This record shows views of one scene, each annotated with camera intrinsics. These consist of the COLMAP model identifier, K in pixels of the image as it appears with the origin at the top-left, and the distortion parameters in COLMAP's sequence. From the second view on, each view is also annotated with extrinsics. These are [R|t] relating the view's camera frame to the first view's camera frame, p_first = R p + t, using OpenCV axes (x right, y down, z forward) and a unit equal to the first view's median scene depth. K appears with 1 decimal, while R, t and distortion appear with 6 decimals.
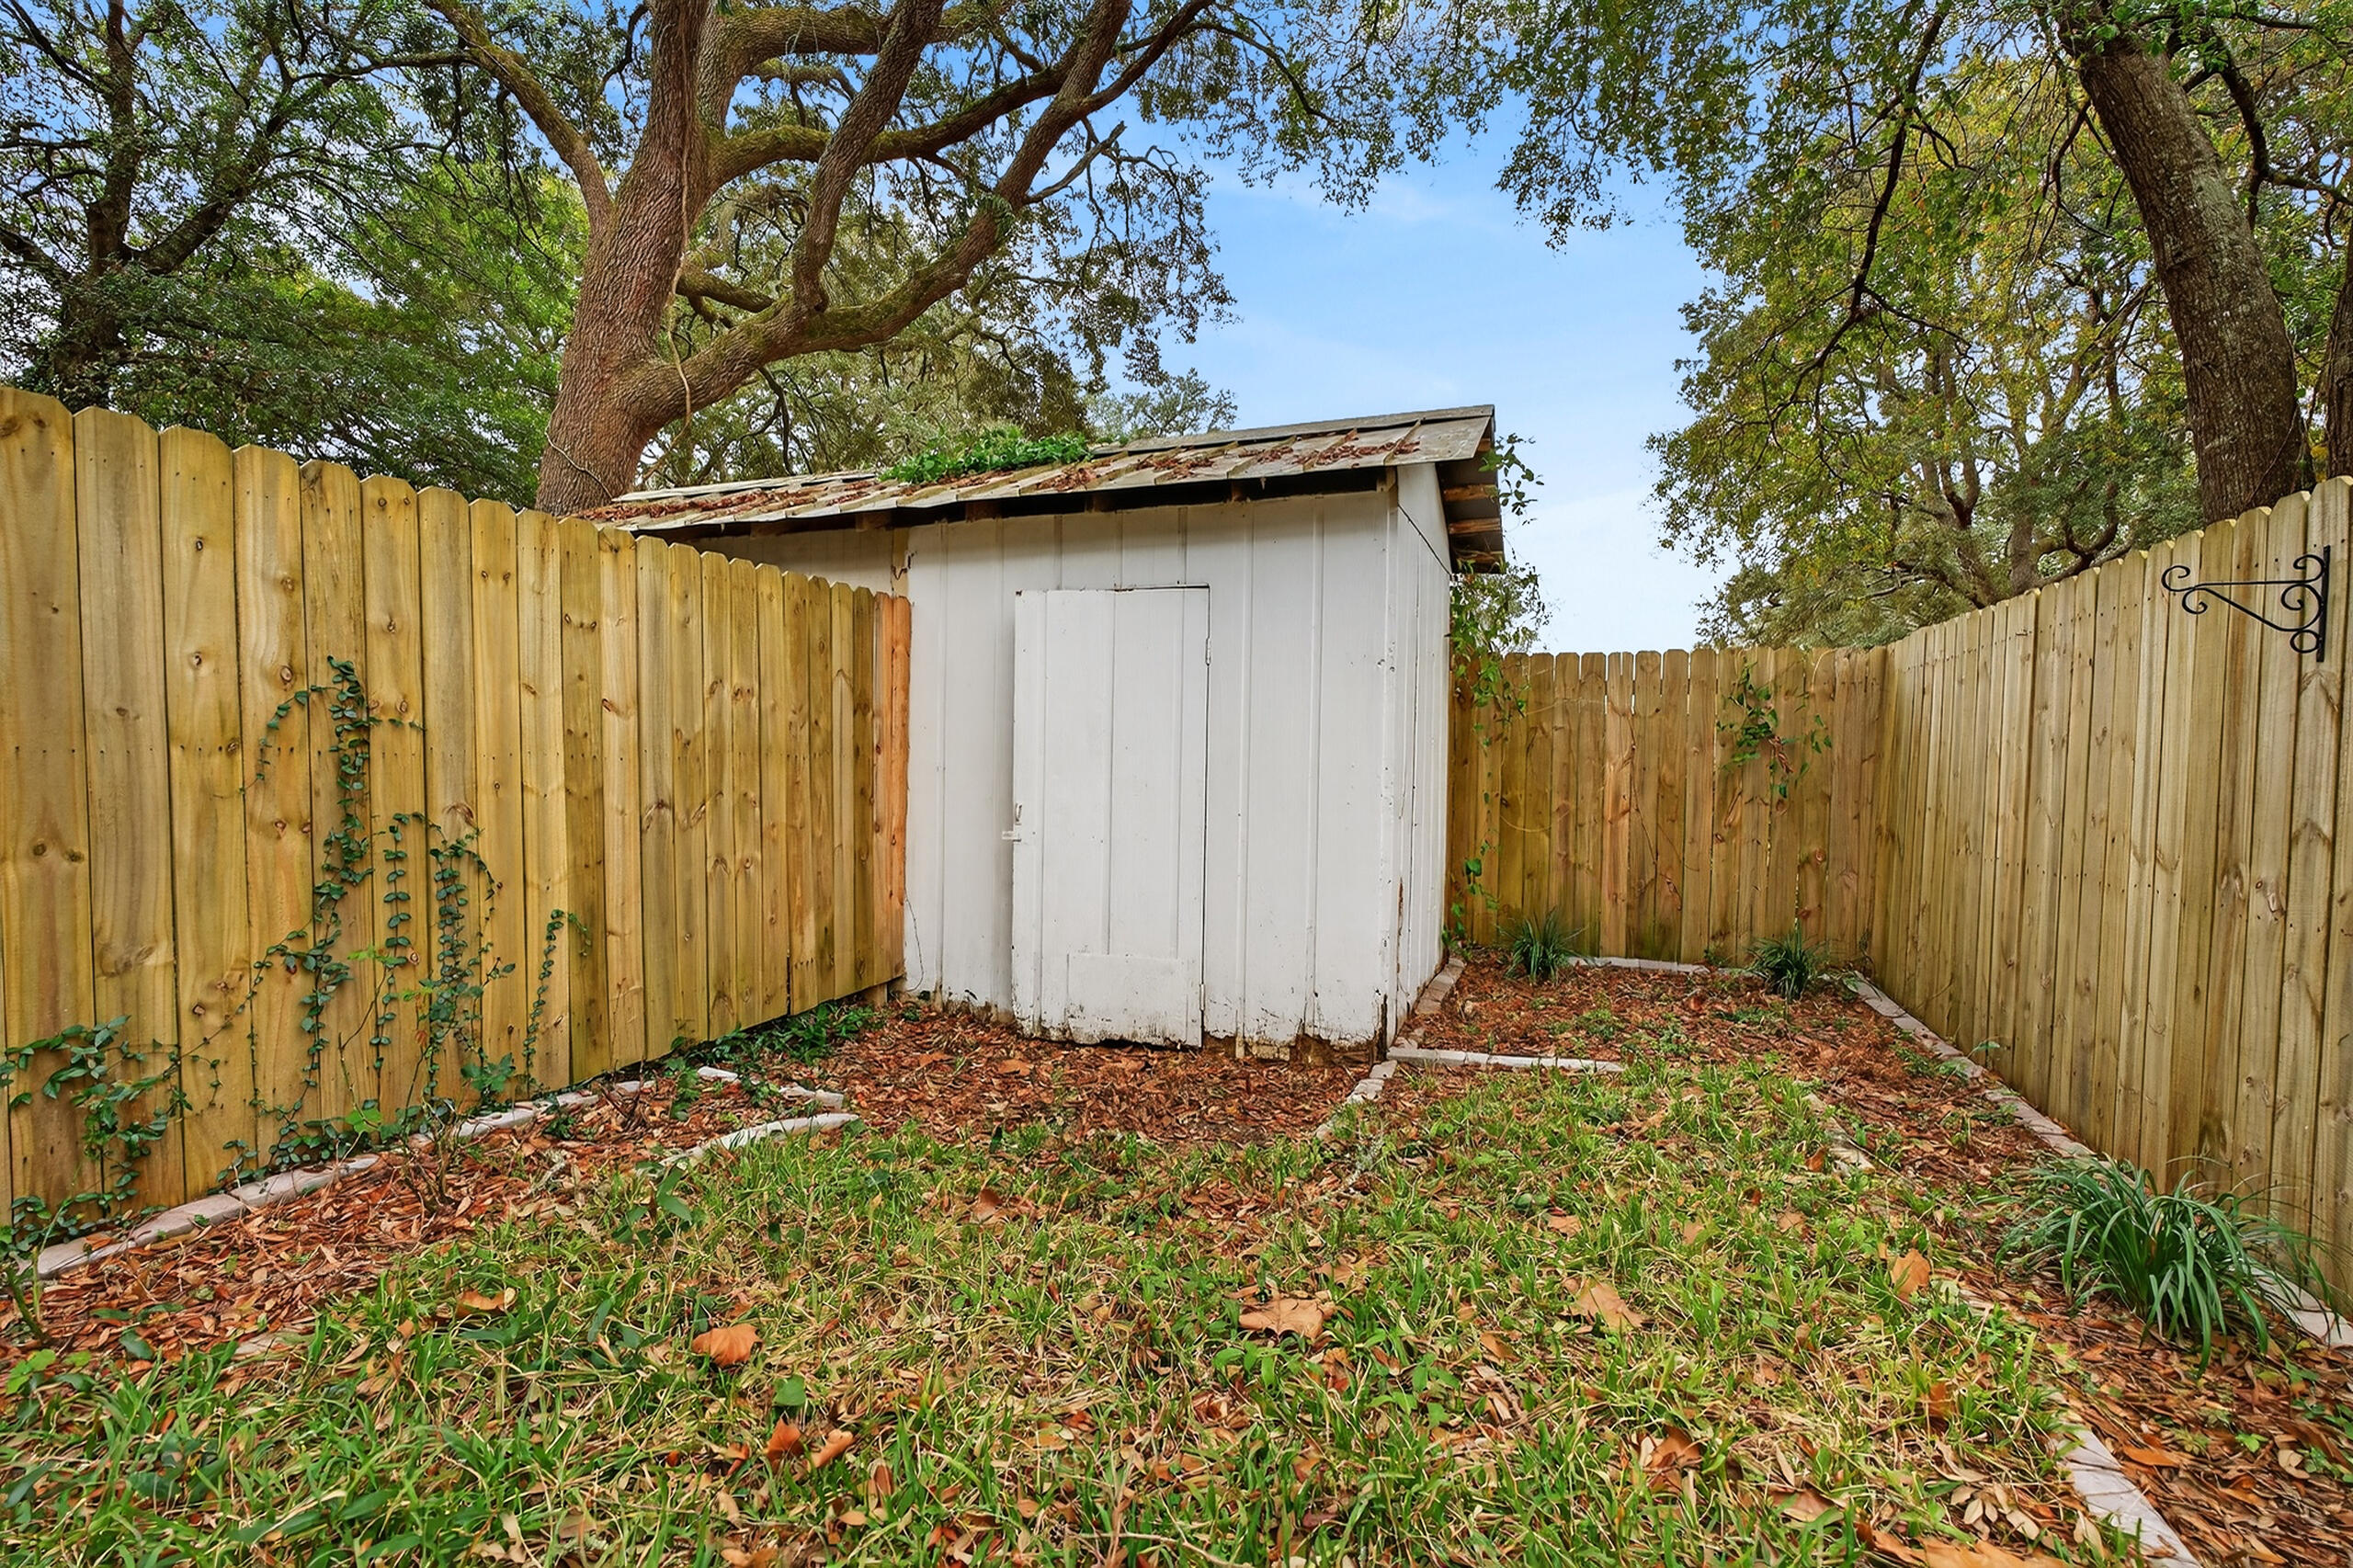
lens RADIAL K [[1044.2, 0, 1175.7], [0, 1044.2, 782.7], [0, 0, 1]] dist [-0.001150, -0.000473]
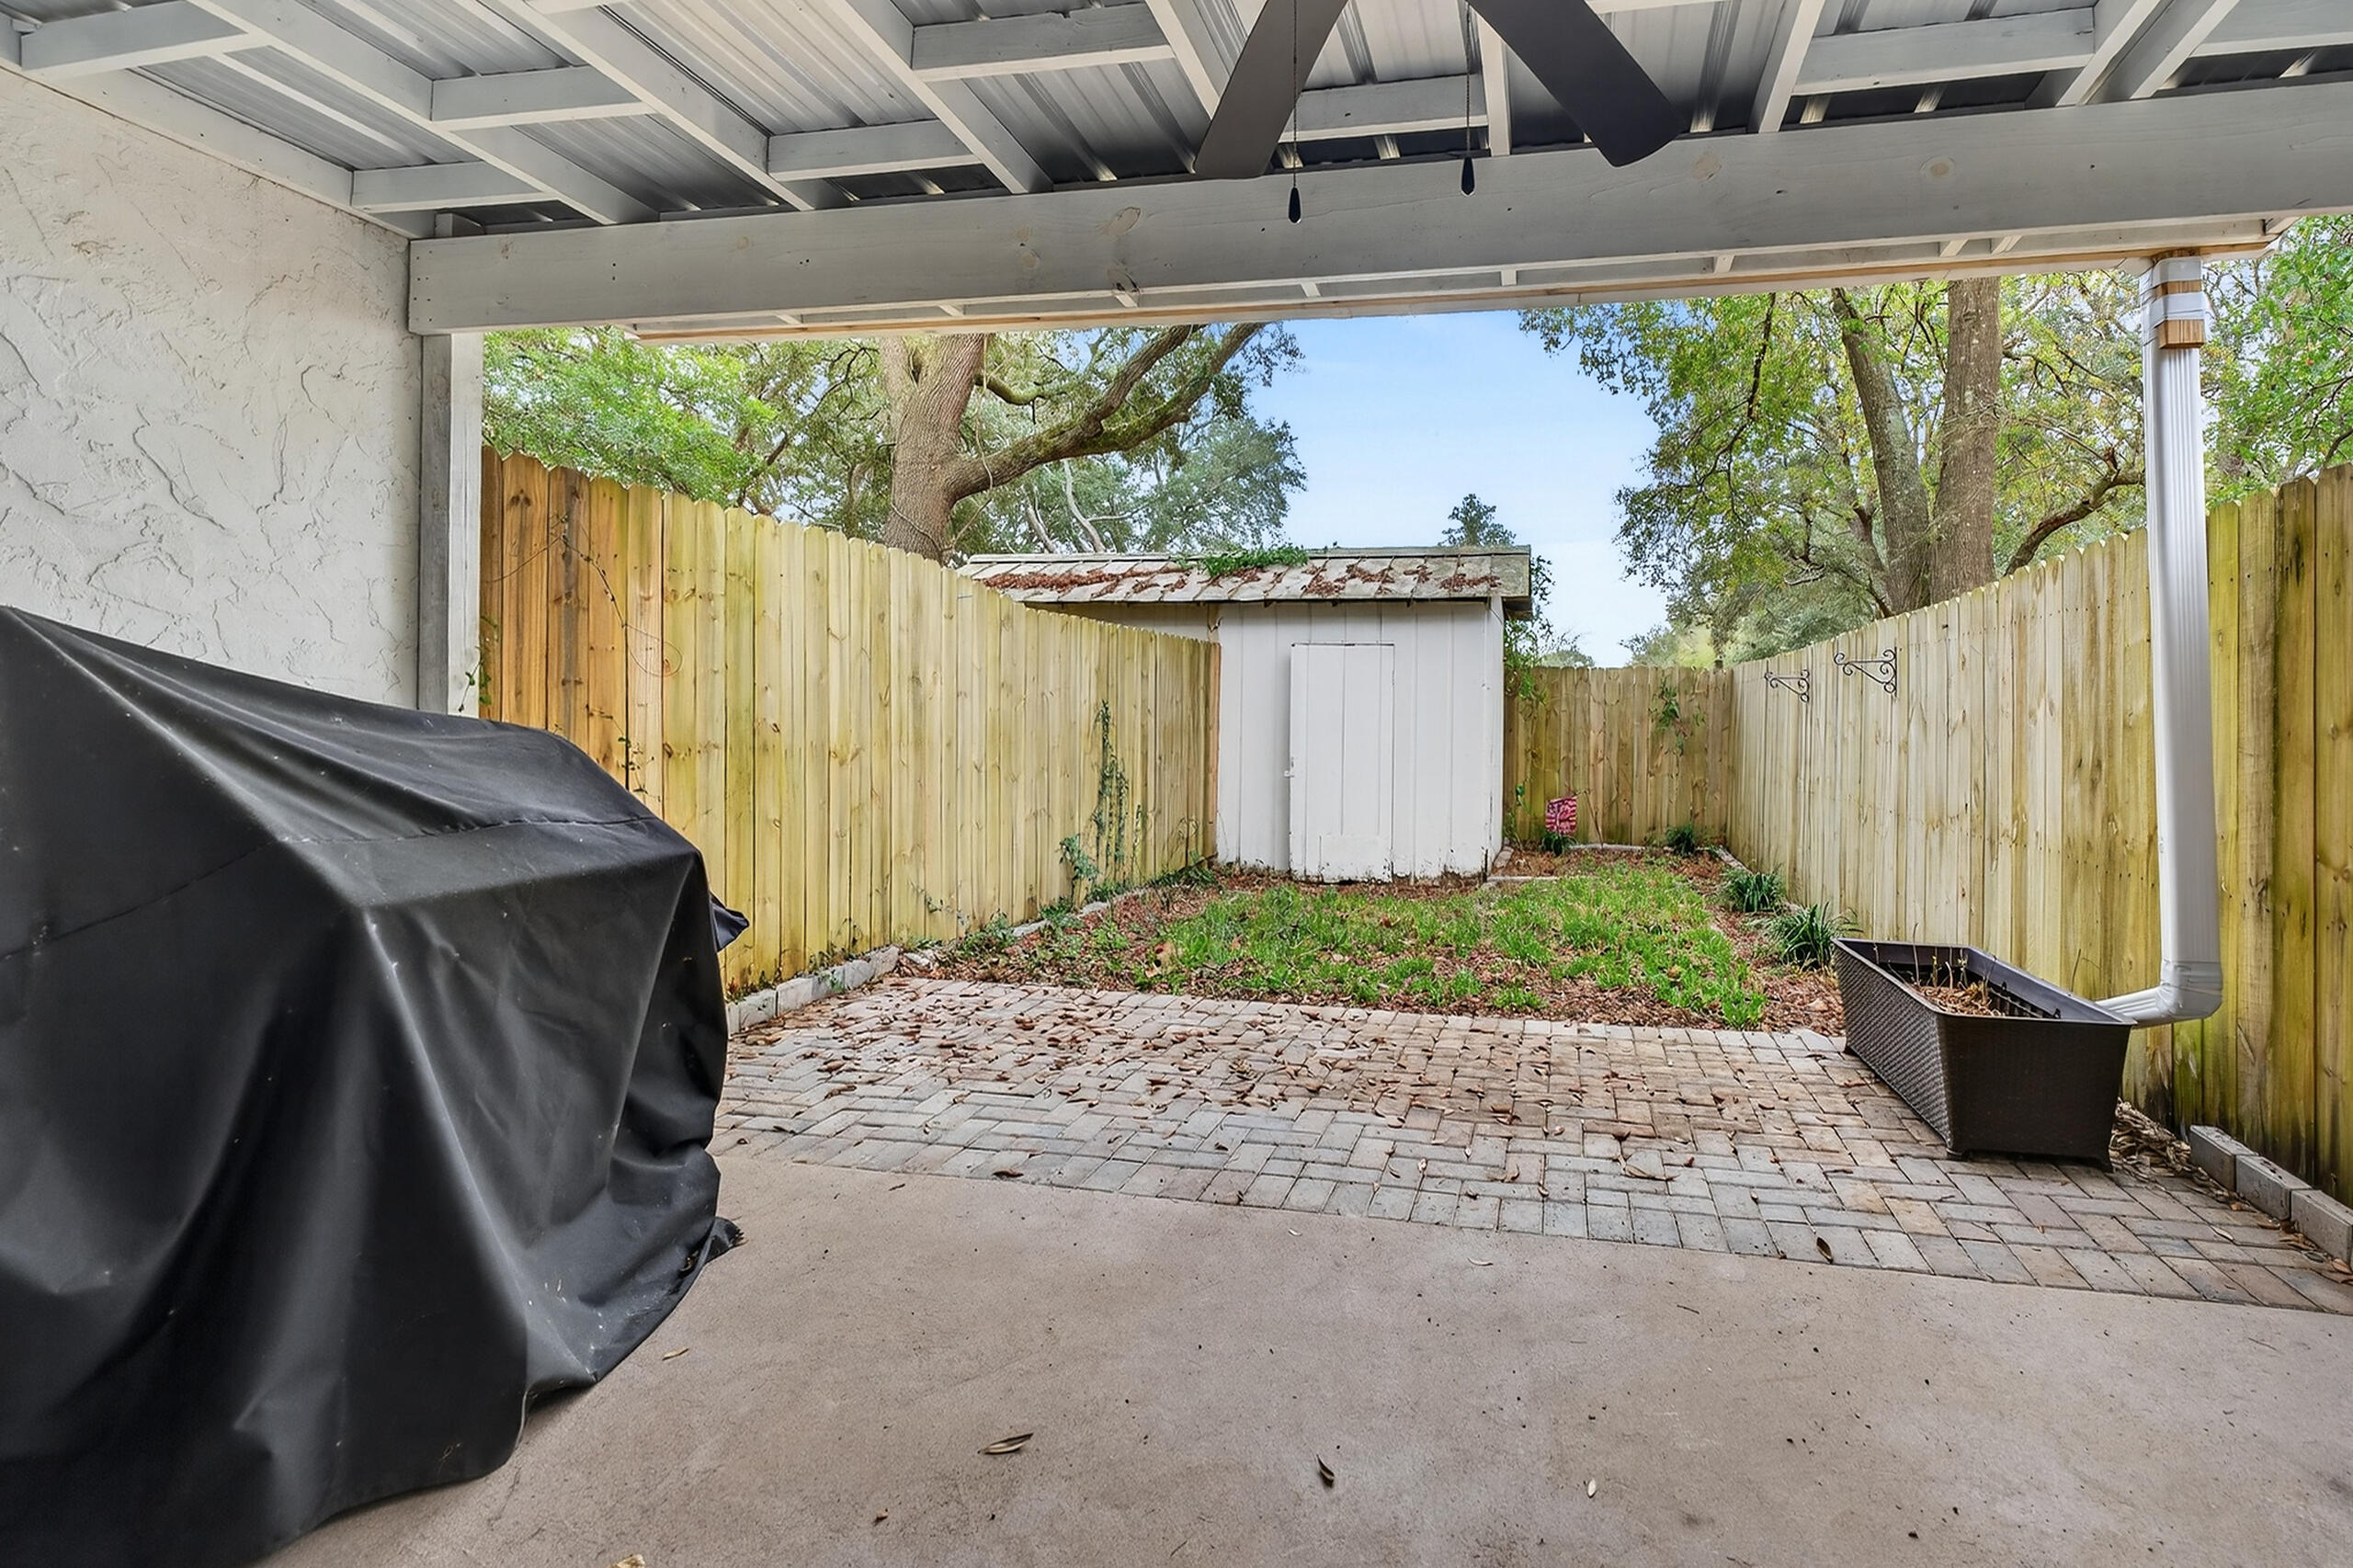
lens RADIAL K [[1135.7, 0, 1322.1], [0, 1135.7, 699.0], [0, 0, 1]] dist [-0.002109, -0.000055]
pose [[0.987944, 0.000363, 0.154809, -0.350866], [0.005221, 0.999350, -0.035660, -0.008685], [-0.154721, 0.036038, 0.987301, -0.873099]]
